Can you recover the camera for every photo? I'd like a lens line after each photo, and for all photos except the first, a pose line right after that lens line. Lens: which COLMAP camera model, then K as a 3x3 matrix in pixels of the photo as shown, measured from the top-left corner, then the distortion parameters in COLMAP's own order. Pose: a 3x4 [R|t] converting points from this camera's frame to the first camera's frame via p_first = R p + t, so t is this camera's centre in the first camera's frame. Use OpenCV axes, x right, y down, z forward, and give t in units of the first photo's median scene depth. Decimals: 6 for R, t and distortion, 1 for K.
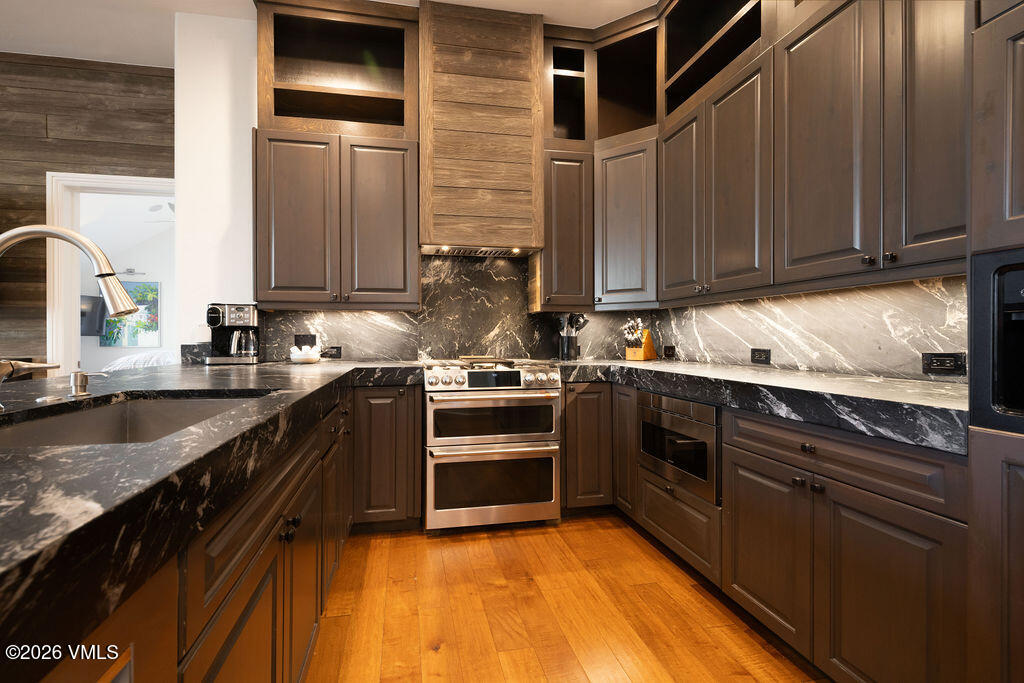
lens RADIAL K [[444.1, 0, 504.5], [0, 444.1, 342.4], [0, 0, 1]] dist [-0.003720, 0.000186]
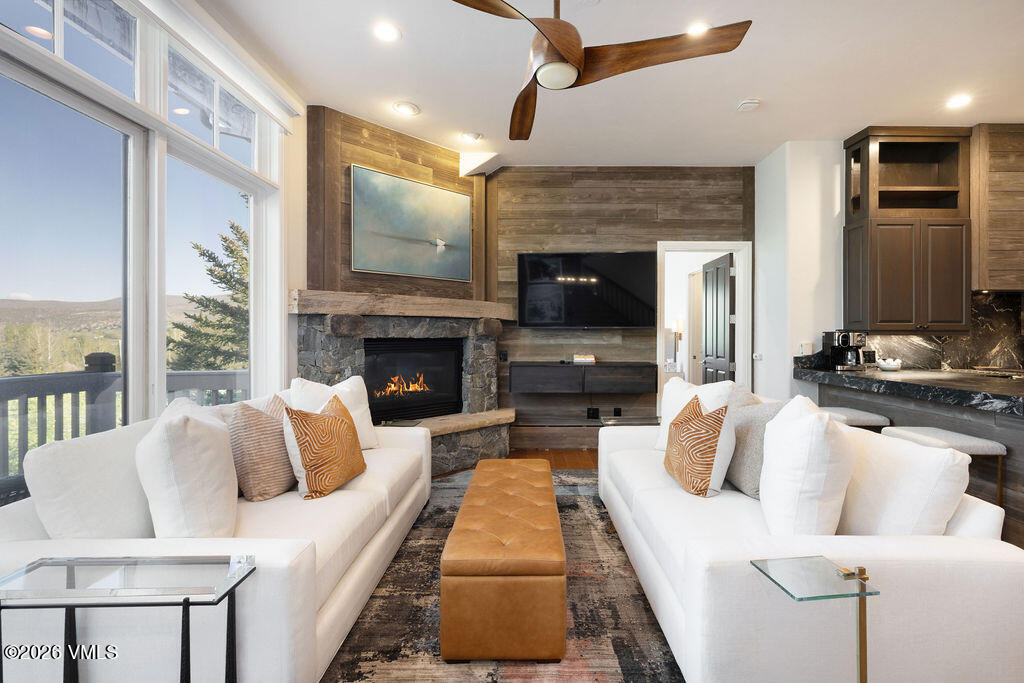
lens RADIAL K [[444.1, 0, 514.7], [0, 444.1, 336.0], [0, 0, 1]] dist [-0.003720, 0.000186]
pose [[0.984022, 0.009156, -0.177814, -1.283997], [-0.009273, 0.999957, 0.000174, -0.052425], [0.177808, 0.001477, 0.984064, -0.629789]]
